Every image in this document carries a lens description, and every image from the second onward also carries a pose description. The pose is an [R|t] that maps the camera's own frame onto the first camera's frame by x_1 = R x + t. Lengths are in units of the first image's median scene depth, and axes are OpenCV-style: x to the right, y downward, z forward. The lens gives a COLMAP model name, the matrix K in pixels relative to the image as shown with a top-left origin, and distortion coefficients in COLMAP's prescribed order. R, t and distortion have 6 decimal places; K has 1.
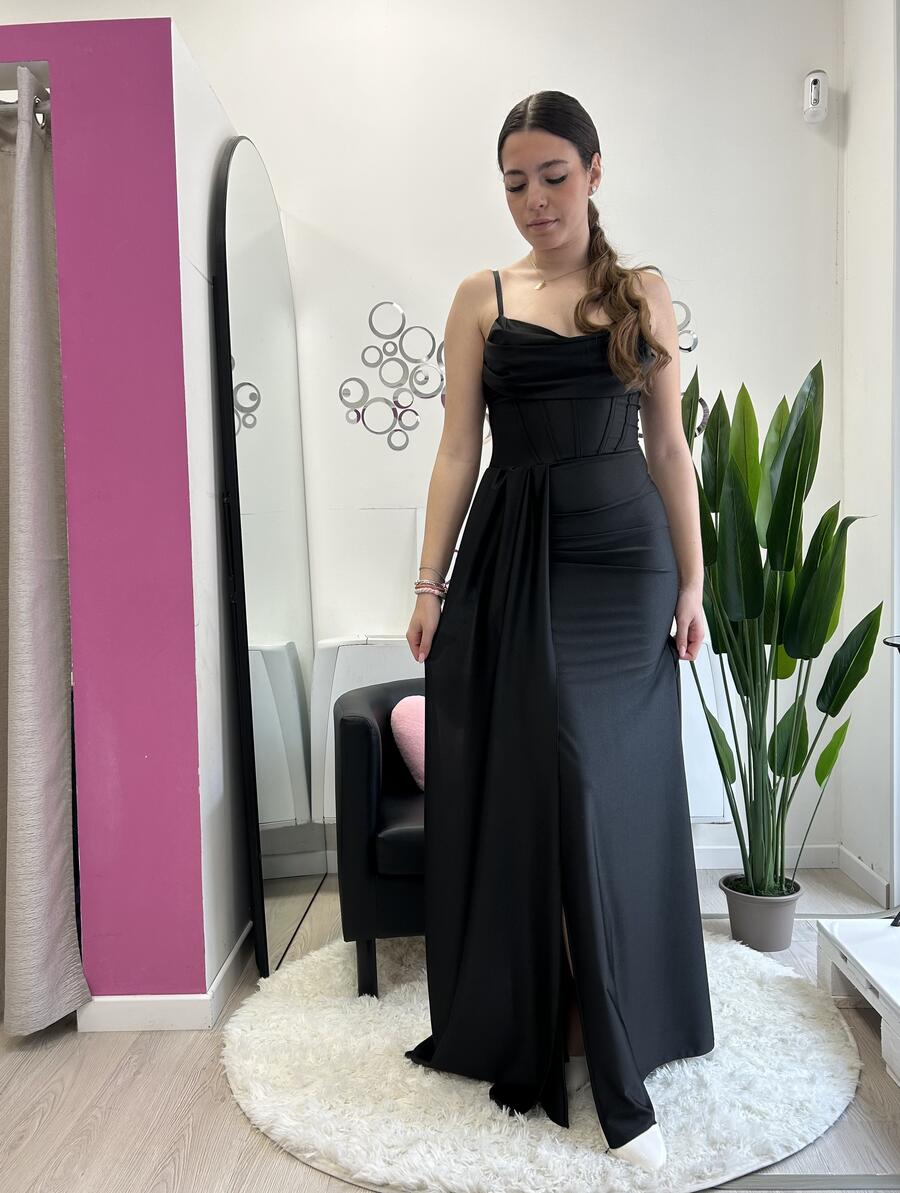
lens RADIAL K [[963.8, 0, 450.0], [0, 963.8, 603.3], [0, 0, 1]] dist [0.007146, -0.008125]
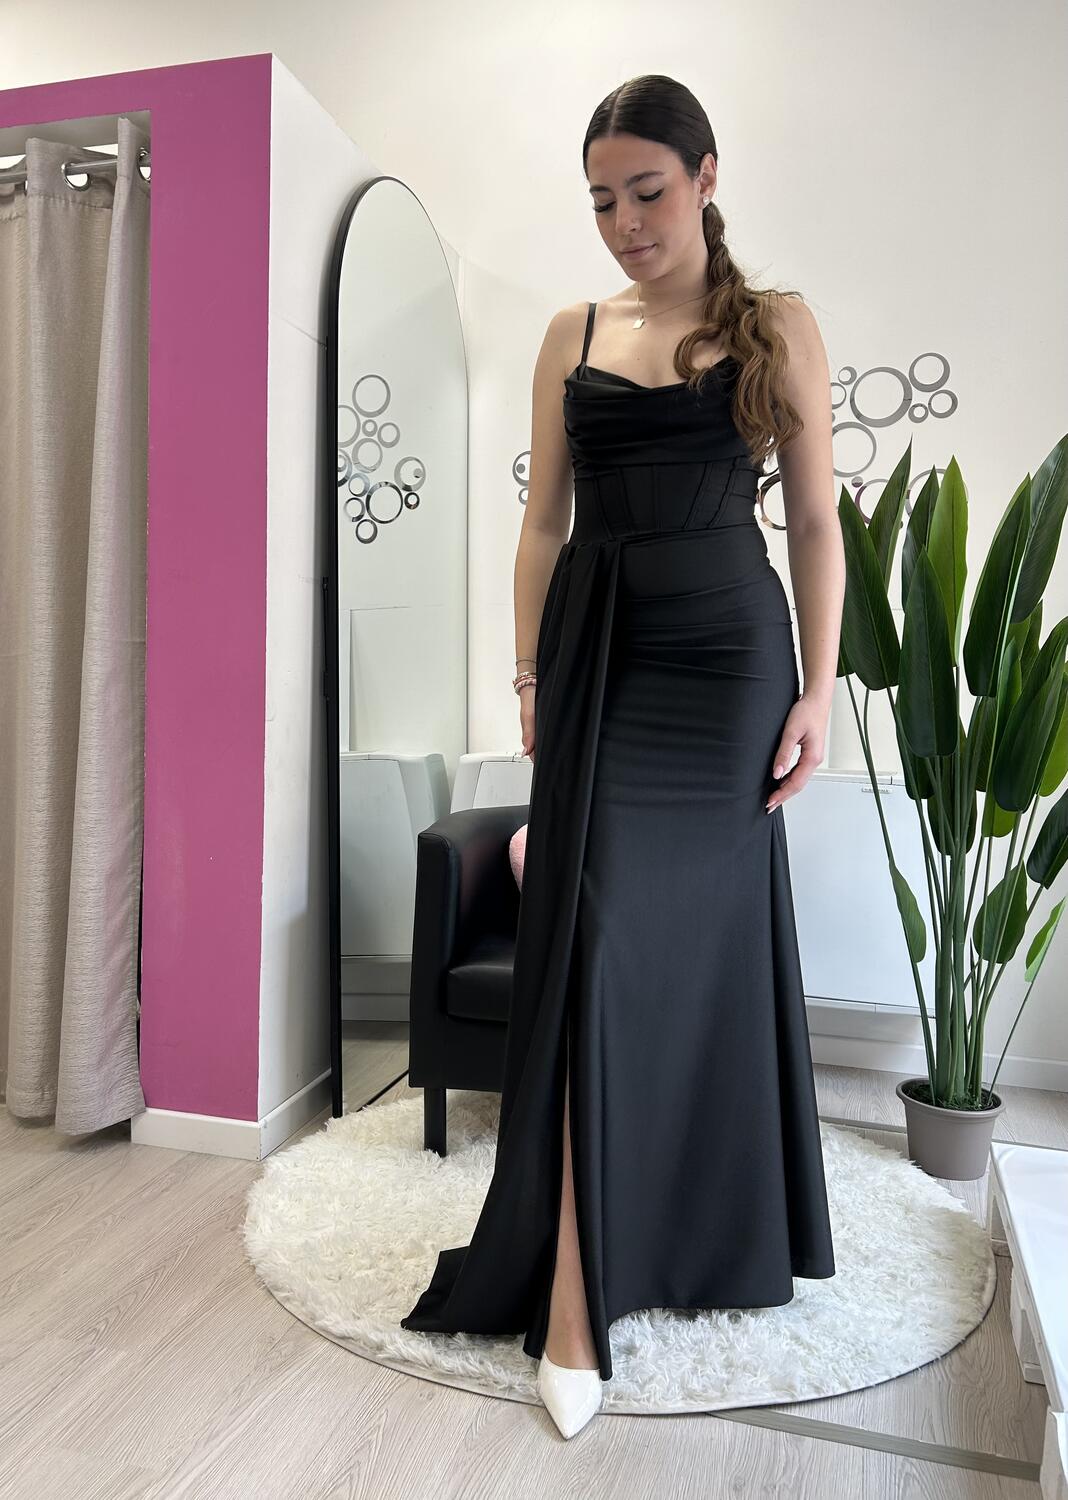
lens RADIAL K [[1179.1, 0, 515.7], [0, 1179.1, 744.9], [0, 0, 1]] dist [0.002862, 0.000447]
pose [[0.966597, 0.061329, -0.248857, 0.240592], [-0.059090, 0.998117, 0.016463, 0.014181], [0.249398, -0.001208, 0.968400, -0.023683]]
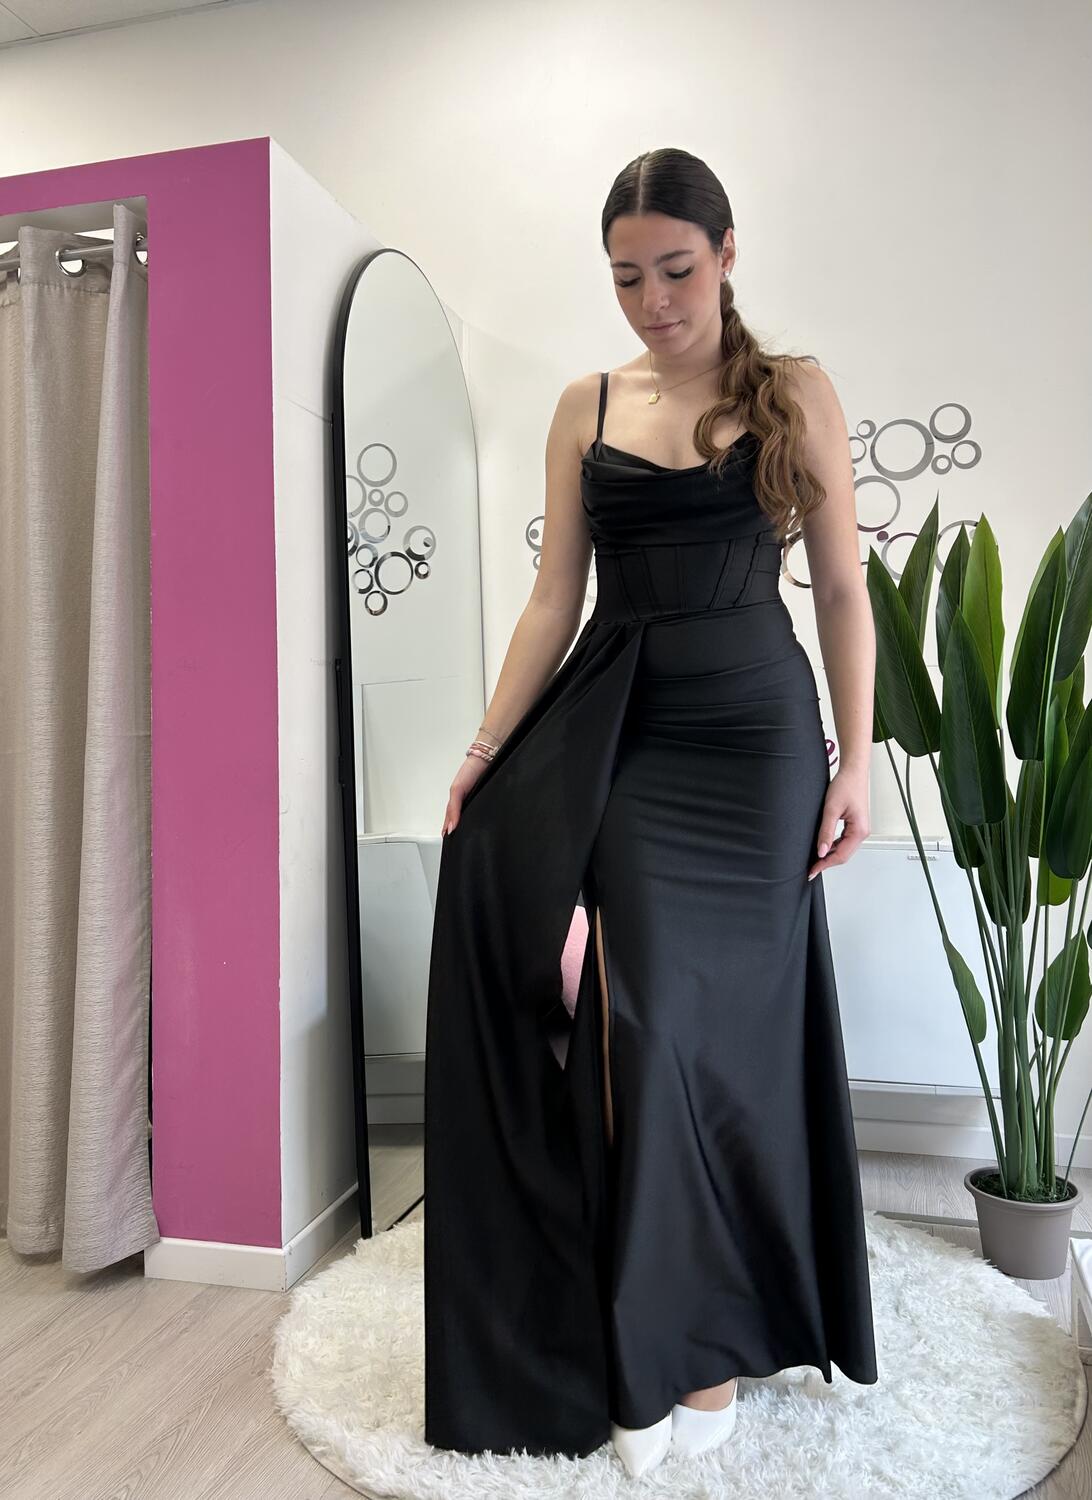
lens RADIAL K [[1240.2, 0, 545.1], [0, 1240.2, 715.0], [0, 0, 1]] dist [0.018081, -0.027831]
pose [[0.971039, 0.006643, -0.238829, 0.229938], [-0.019663, 0.998444, -0.052173, -0.011705], [0.238111, 0.055358, 0.969659, -0.031781]]
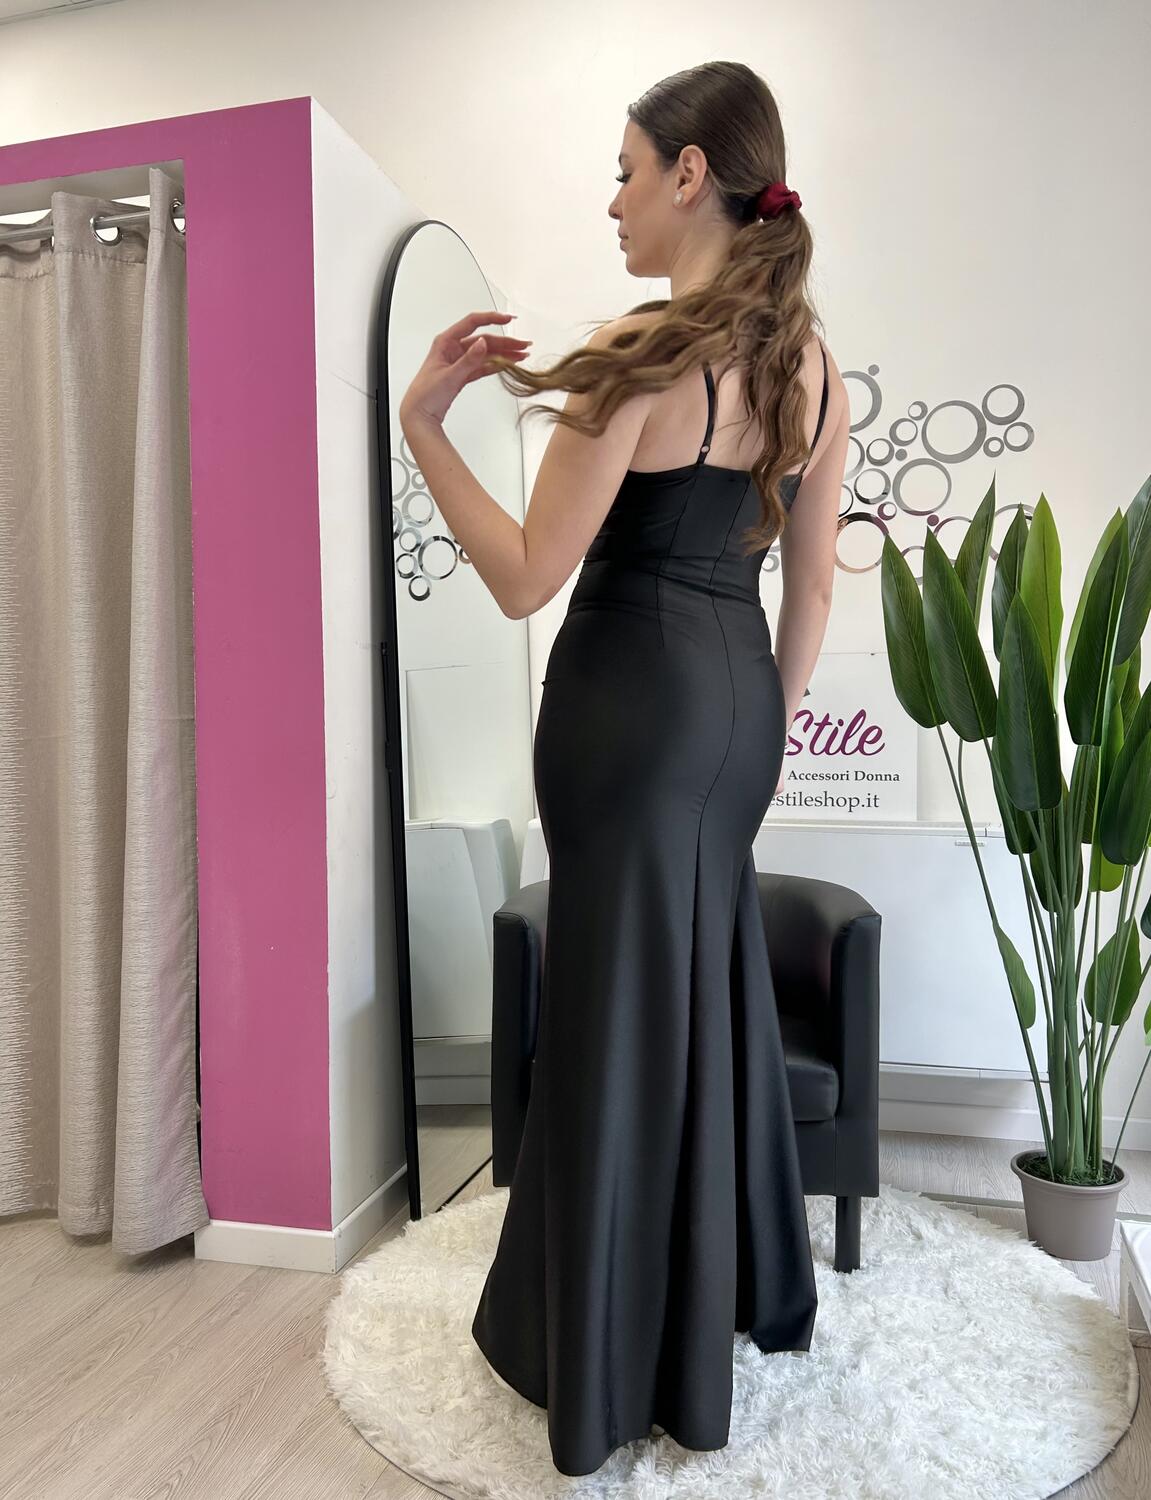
lens RADIAL K [[1208.2, 0, 585.7], [0, 1208.2, 757.5], [0, 0, 1]] dist [0.010478, -0.015888]
pose [[0.972348, 0.018560, -0.232798, 0.205236], [-0.021345, 0.999728, -0.009447, -0.007620], [0.232560, 0.014155, 0.972479, 0.008604]]
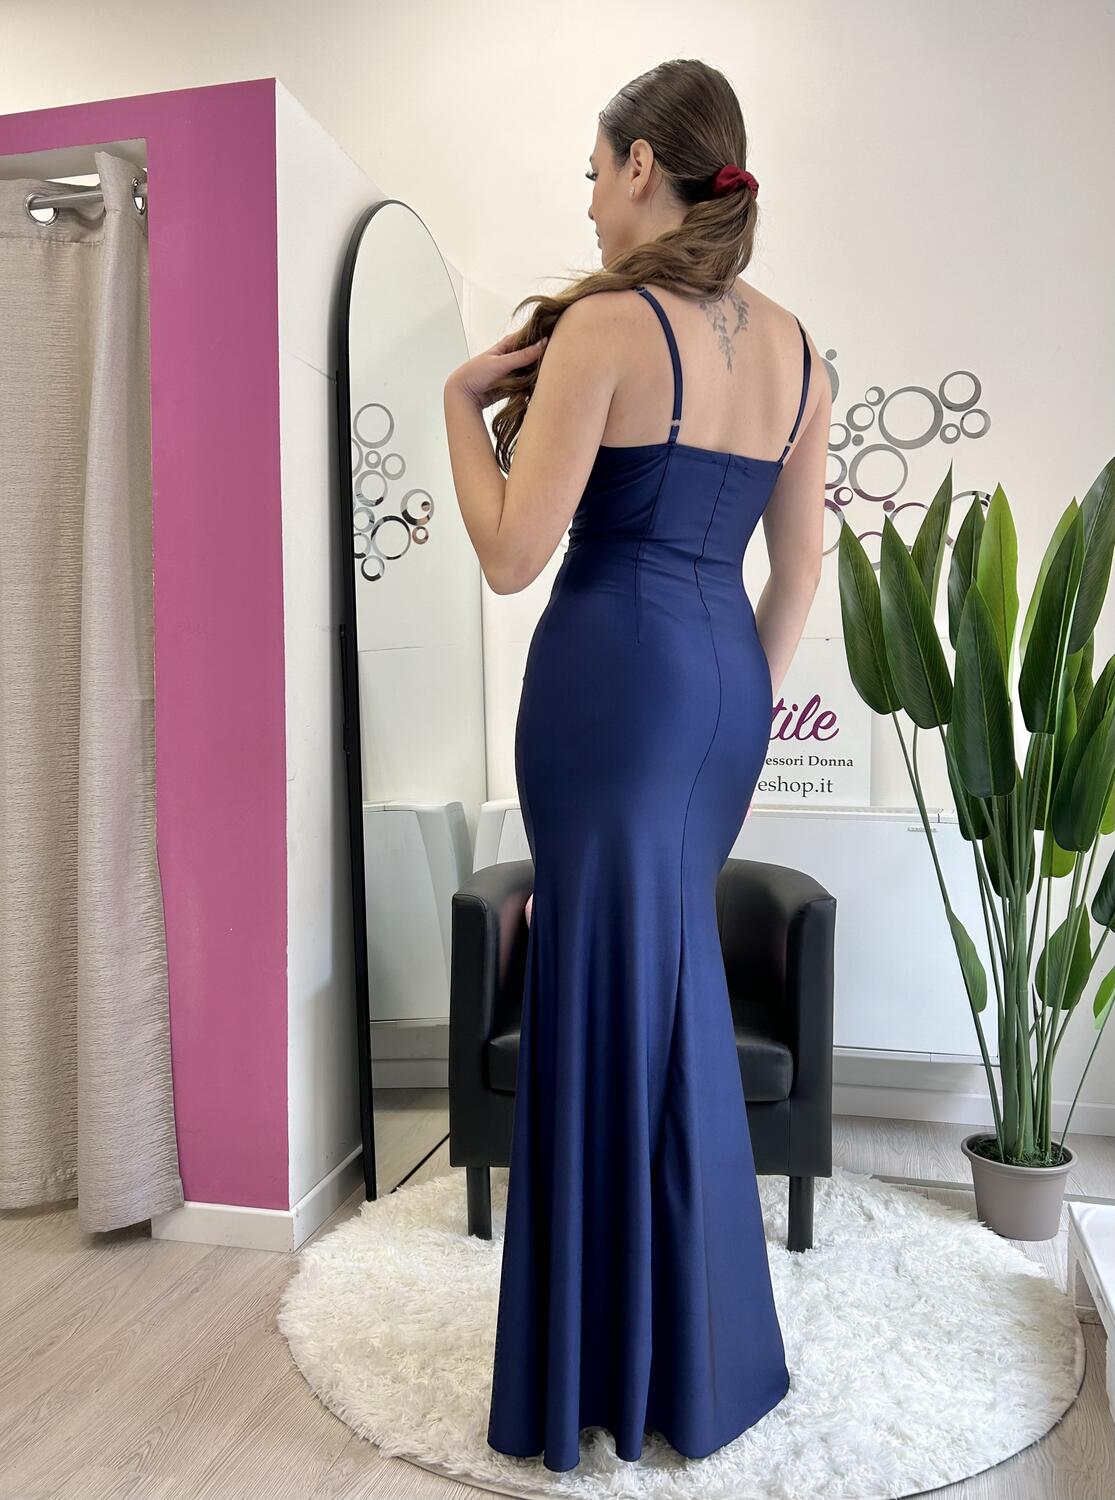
lens RADIAL K [[1243.9, 0, 542.9], [0, 1243.9, 747.7], [0, 0, 1]] dist [0.008815, -0.010921]
pose [[0.975677, 0.027396, -0.217493, 0.195370], [-0.028439, 0.999594, -0.001666, -0.010421], [0.217359, 0.007810, 0.976060, -0.032468]]
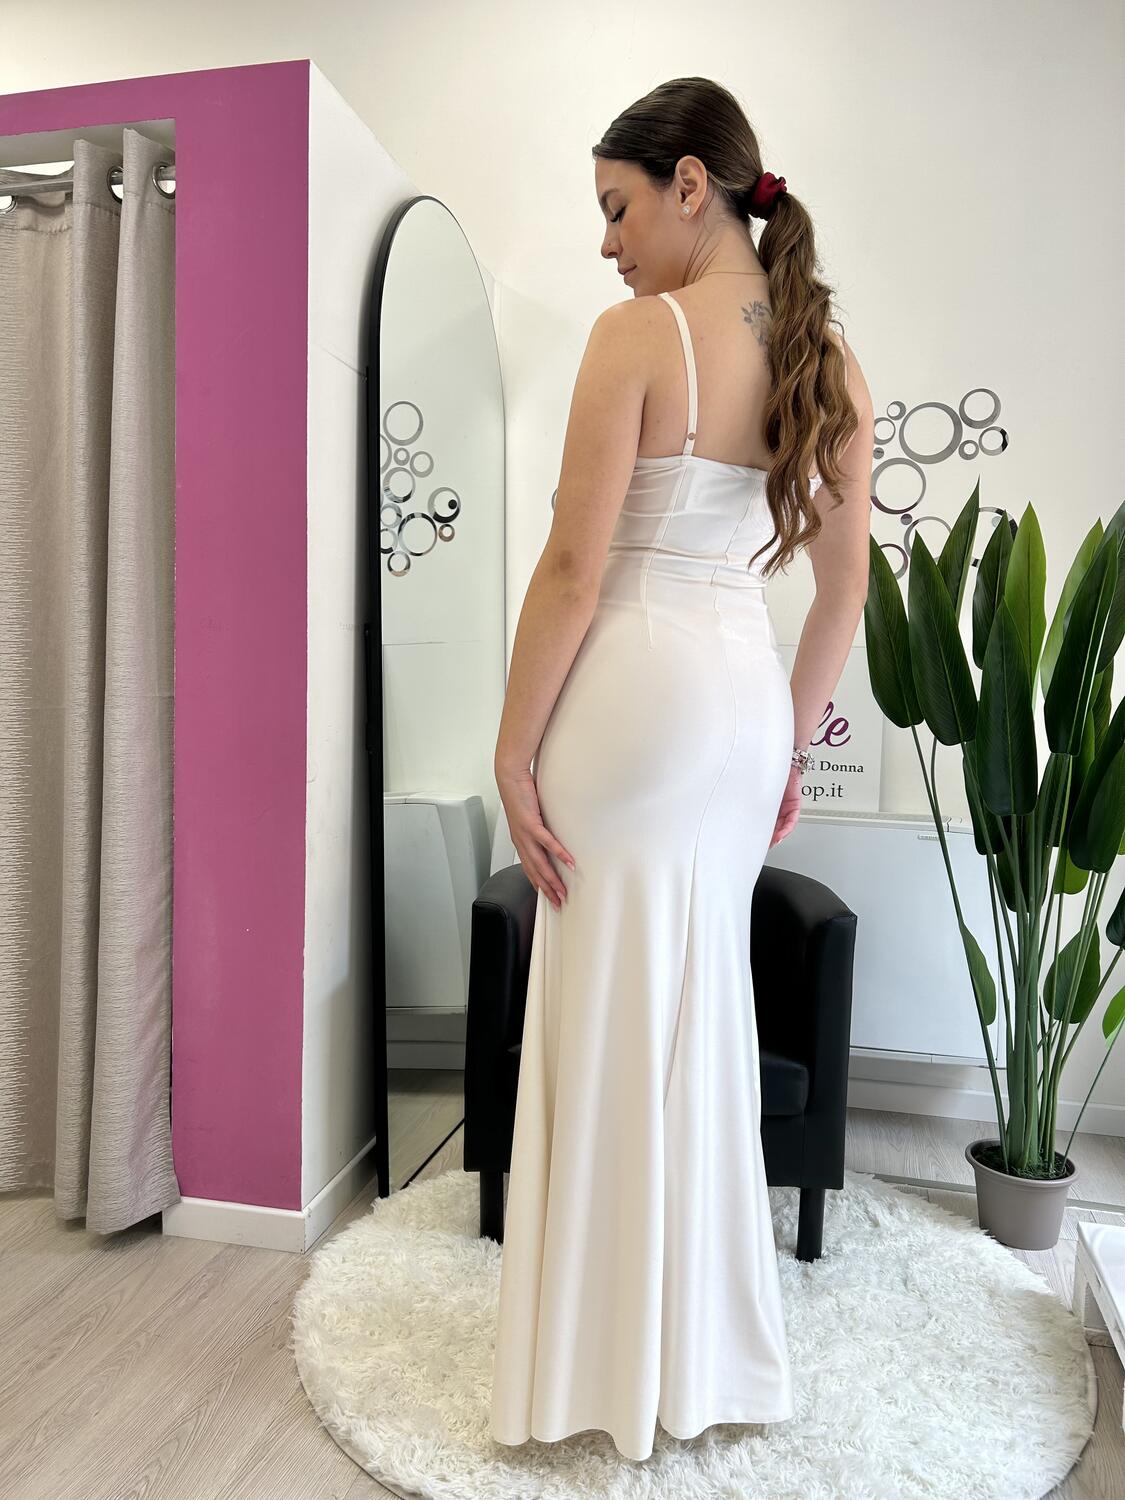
lens RADIAL K [[1122.5, 0, 576.9], [0, 1122.5, 750.0], [0, 0, 1]] dist [0.014503, -0.022951]
pose [[0.979730, 0.058178, -0.191687, 0.153856], [-0.054801, 0.998235, 0.022875, -0.039839], [0.192679, -0.011907, 0.981190, 0.073430]]
